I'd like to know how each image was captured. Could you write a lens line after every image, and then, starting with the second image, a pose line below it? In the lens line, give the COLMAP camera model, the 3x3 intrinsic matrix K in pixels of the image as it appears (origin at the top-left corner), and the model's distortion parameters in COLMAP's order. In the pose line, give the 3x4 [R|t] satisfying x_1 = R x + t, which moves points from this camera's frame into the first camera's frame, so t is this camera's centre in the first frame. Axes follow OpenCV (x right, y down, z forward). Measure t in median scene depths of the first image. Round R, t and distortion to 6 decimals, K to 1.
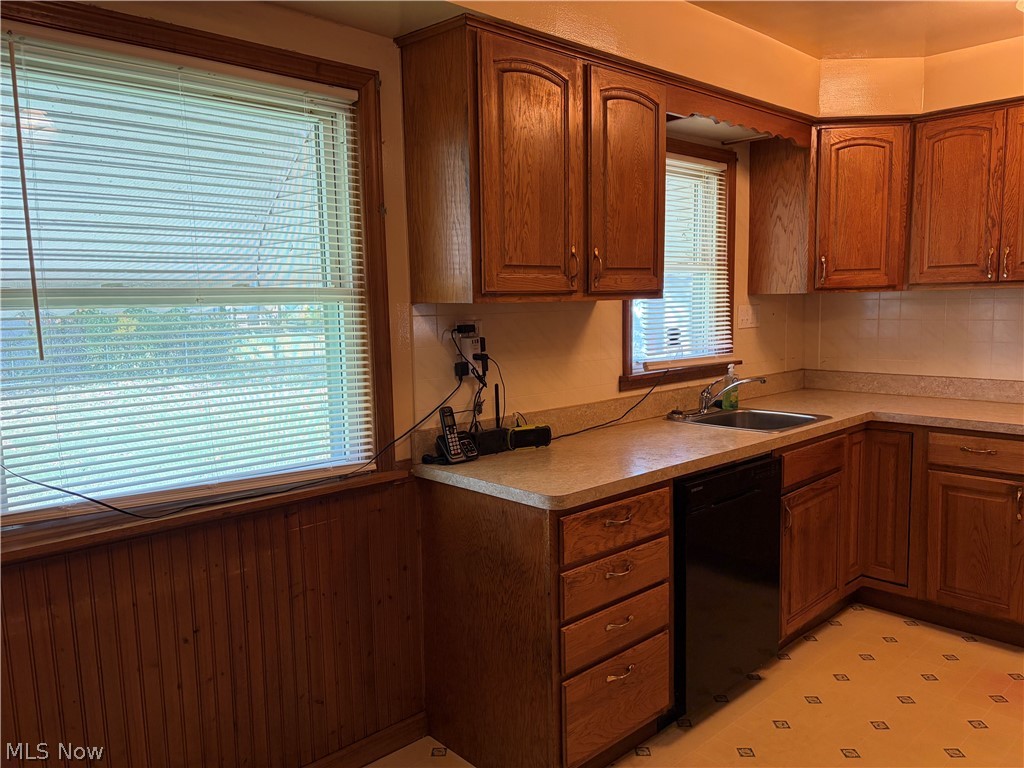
lens RADIAL K [[777.9, 0, 513.4], [0, 777.9, 388.6], [0, 0, 1]] dist [0.073753, -0.088867]
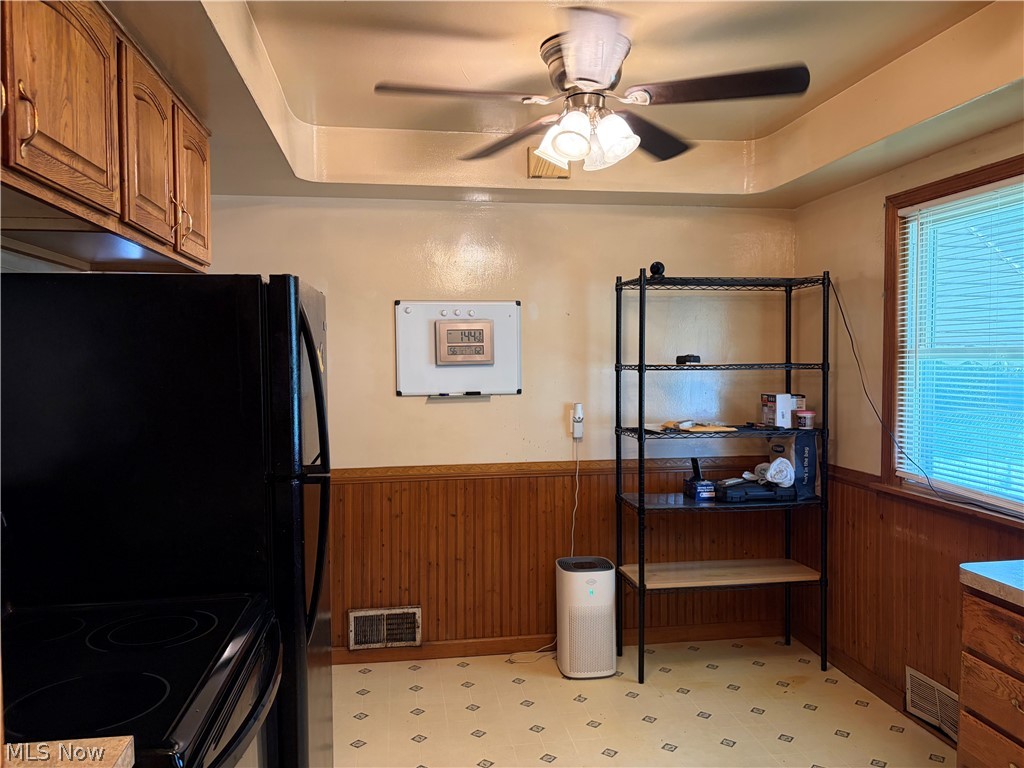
lens RADIAL K [[777.9, 0, 513.4], [0, 777.9, 388.6], [0, 0, 1]] dist [0.073753, -0.088867]
pose [[-0.571482, 0.053170, -0.818890, 1.103100], [-0.081691, 0.989256, 0.121242, -0.144012], [0.816539, 0.136183, -0.560998, 1.016919]]
